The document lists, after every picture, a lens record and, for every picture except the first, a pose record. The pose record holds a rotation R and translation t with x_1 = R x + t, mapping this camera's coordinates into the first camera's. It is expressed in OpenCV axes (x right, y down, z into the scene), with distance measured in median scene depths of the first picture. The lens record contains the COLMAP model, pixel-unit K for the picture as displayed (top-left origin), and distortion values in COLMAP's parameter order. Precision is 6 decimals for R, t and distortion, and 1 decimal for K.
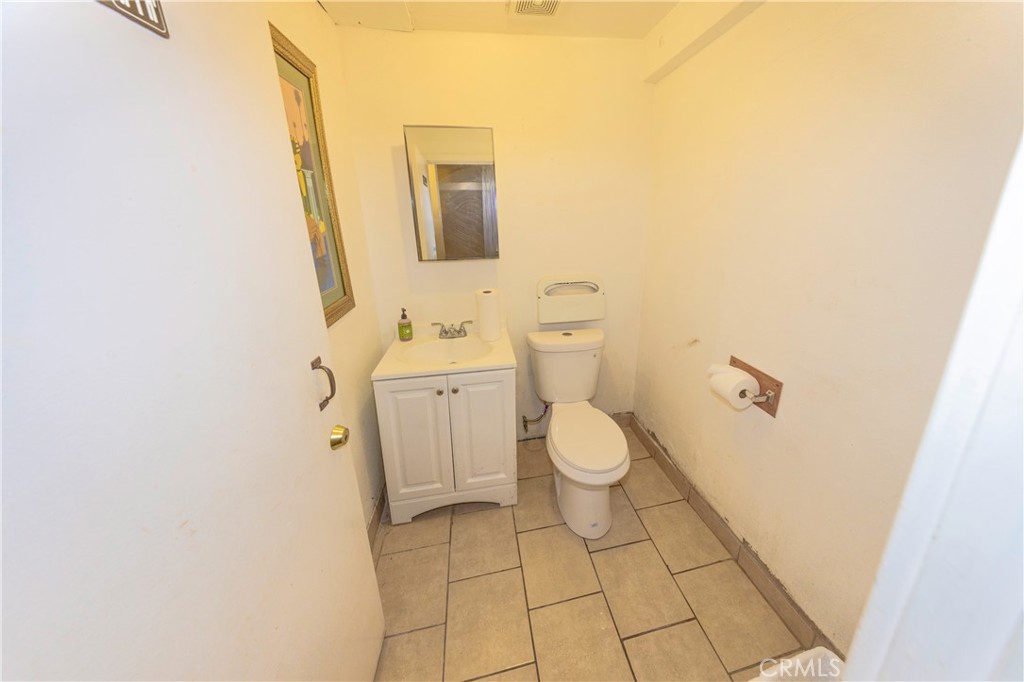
lens RADIAL K [[312.4, 0, 511.6], [0, 312.4, 275.4], [0, 0, 1]] dist [-0.012419, -0.000031]
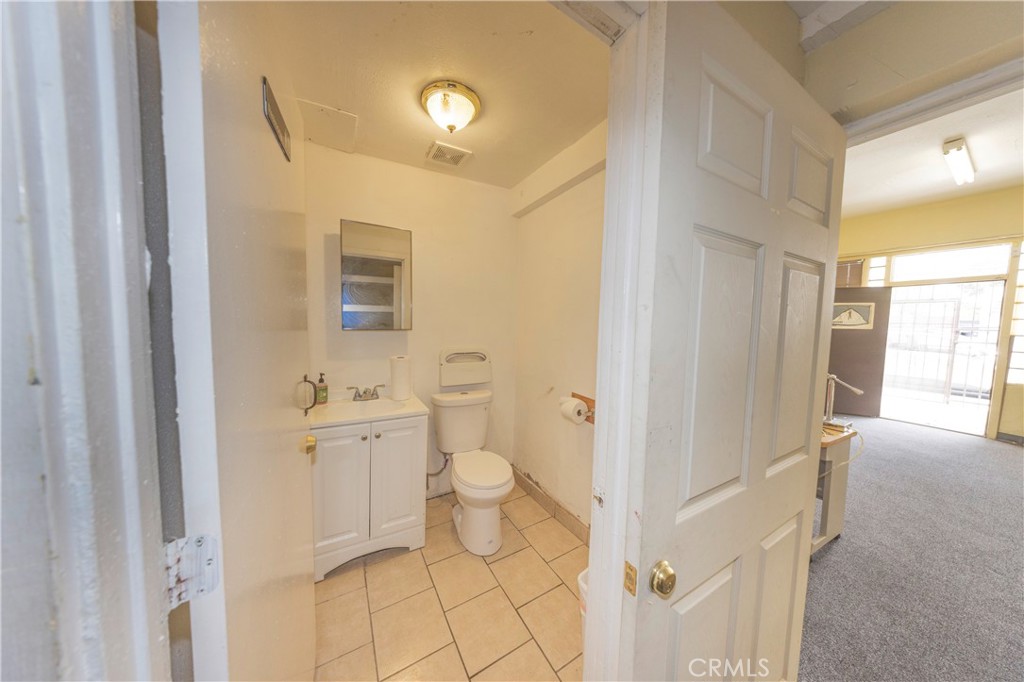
lens RADIAL K [[302.8, 0, 512.0], [0, 302.8, 341.0], [0, 0, 1]] dist [-0.000489, -0.000031]
pose [[0.920573, 0.006397, 0.390518, -0.138469], [0.039783, 0.993130, -0.110048, 0.133874], [-0.388539, 0.116843, 0.913994, -0.257466]]
